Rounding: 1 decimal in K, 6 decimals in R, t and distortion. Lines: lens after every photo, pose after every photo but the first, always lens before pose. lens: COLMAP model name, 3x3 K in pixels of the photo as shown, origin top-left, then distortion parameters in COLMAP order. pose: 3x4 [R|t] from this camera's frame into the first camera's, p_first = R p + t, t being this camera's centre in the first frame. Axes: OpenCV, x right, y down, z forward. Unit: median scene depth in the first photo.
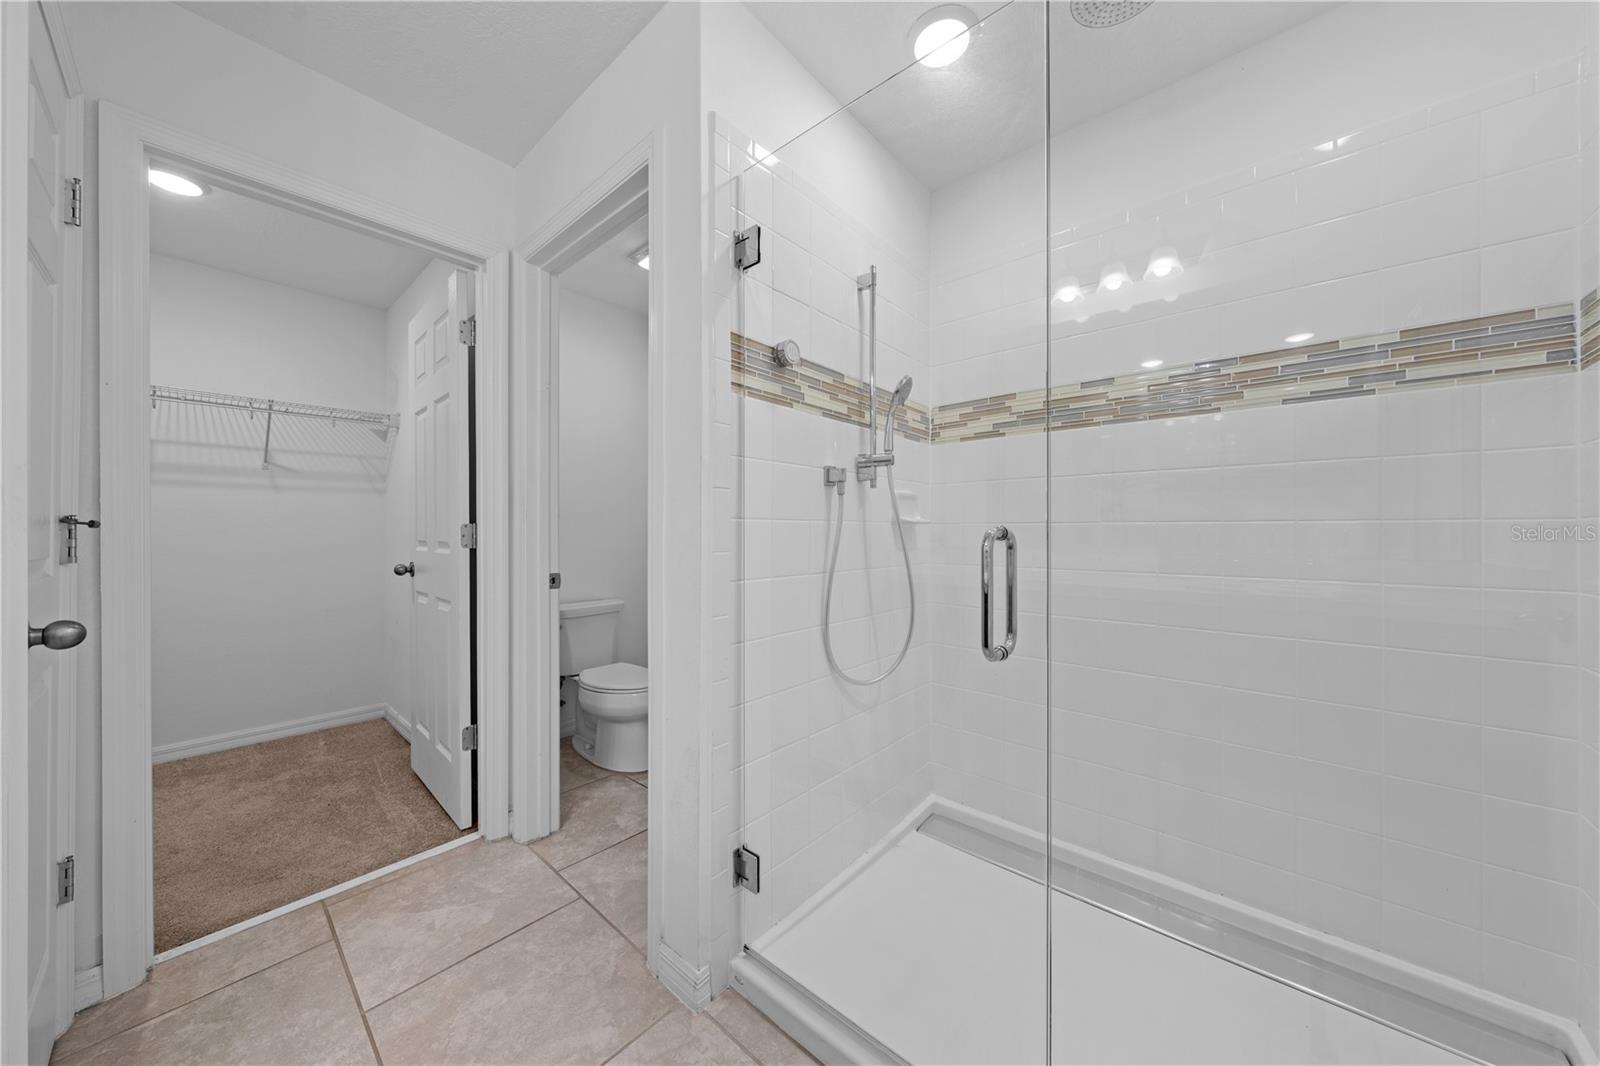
lens RADIAL K [[542.5, 0, 804.6], [0, 542.5, 527.2], [0, 0, 1]] dist [-0.004006, 0.000614]
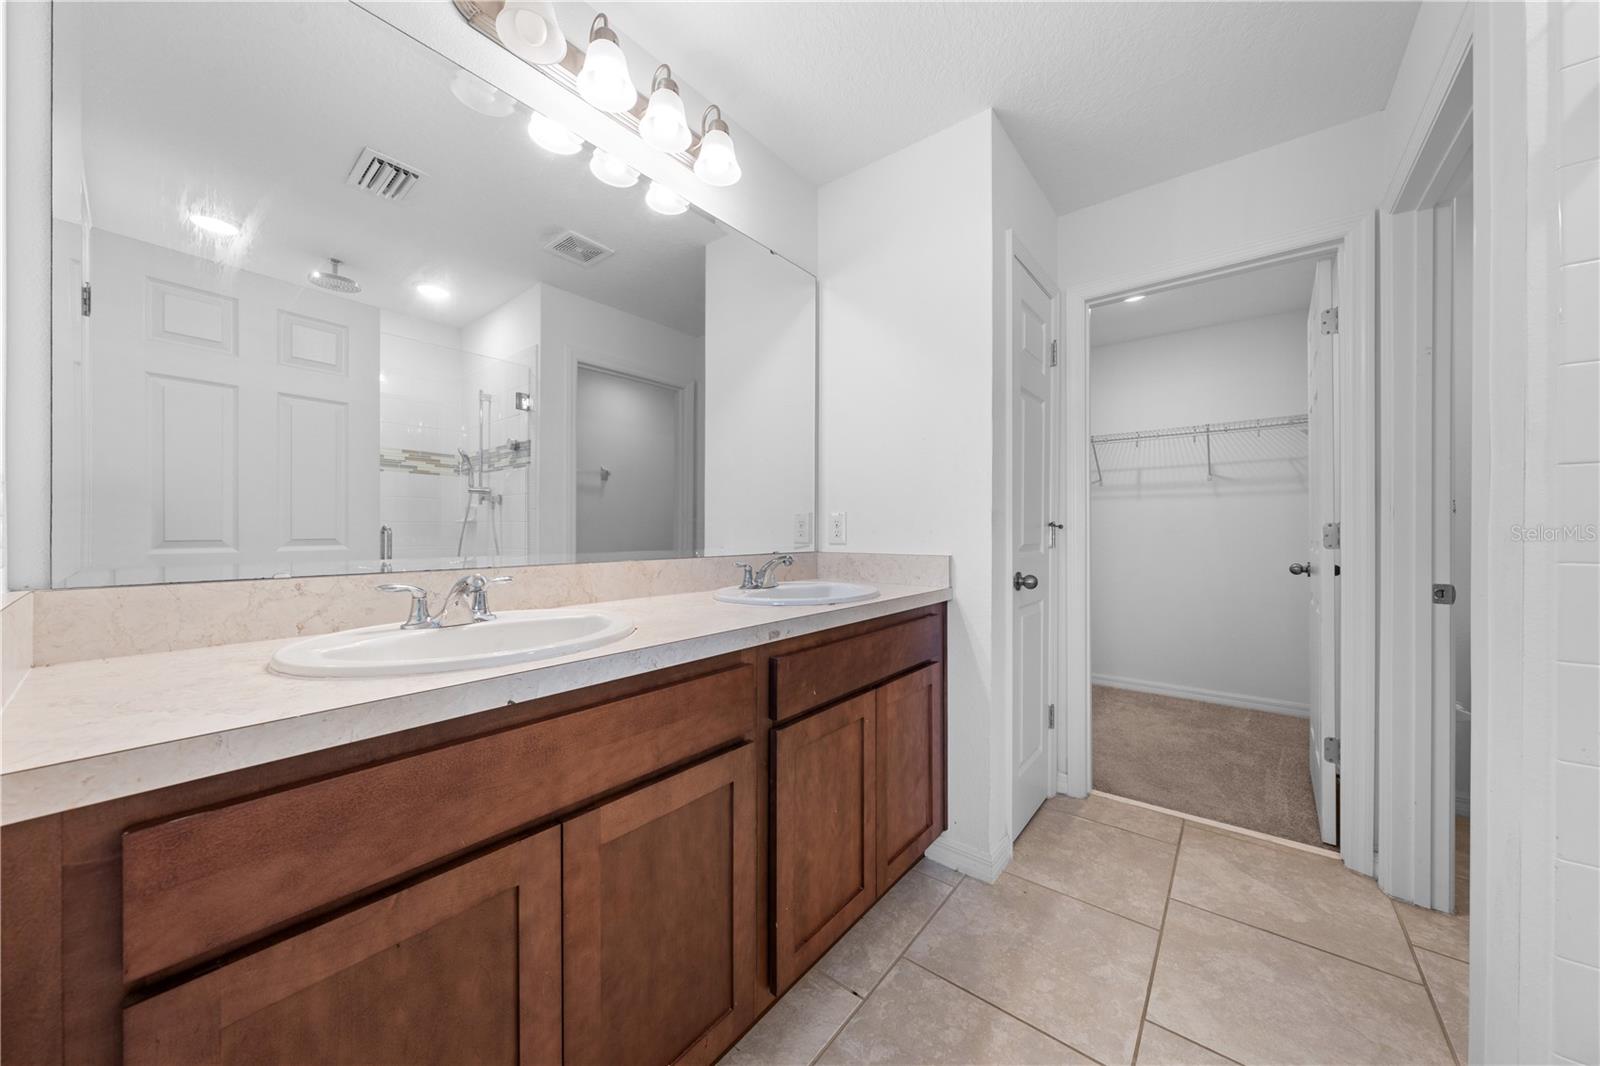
lens RADIAL K [[558.7, 0, 795.2], [0, 558.7, 525.7], [0, 0, 1]] dist [-0.001237, -0.000034]
pose [[0.028363, -0.007388, -0.999570, 0.329929], [0.003519, 0.999967, -0.007292, 0.001661], [0.999592, -0.003311, 0.028388, 0.036056]]
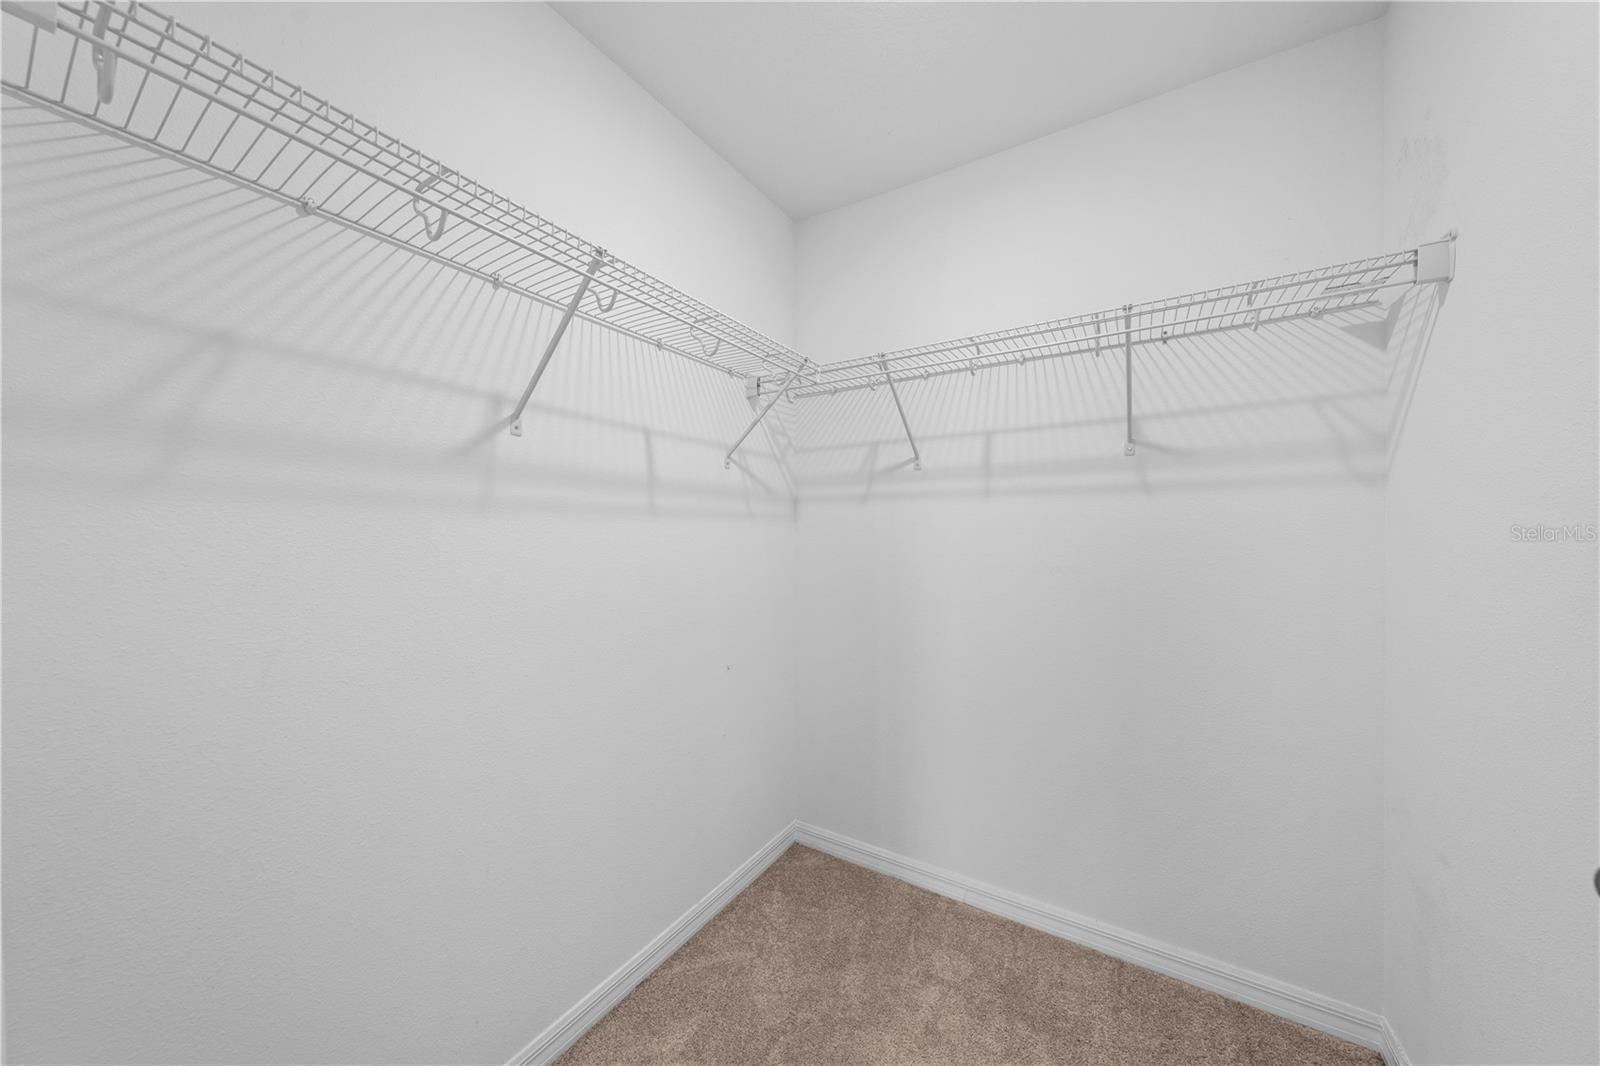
lens RADIAL K [[542.5, 0, 797.2], [0, 542.5, 531.5], [0, 0, 1]] dist [-0.004006, 0.000614]
pose [[0.146360, 0.015615, -0.989108, -0.705690], [0.019719, 0.999631, 0.018699, -0.065929], [0.989035, -0.022241, 0.145998, 0.817710]]
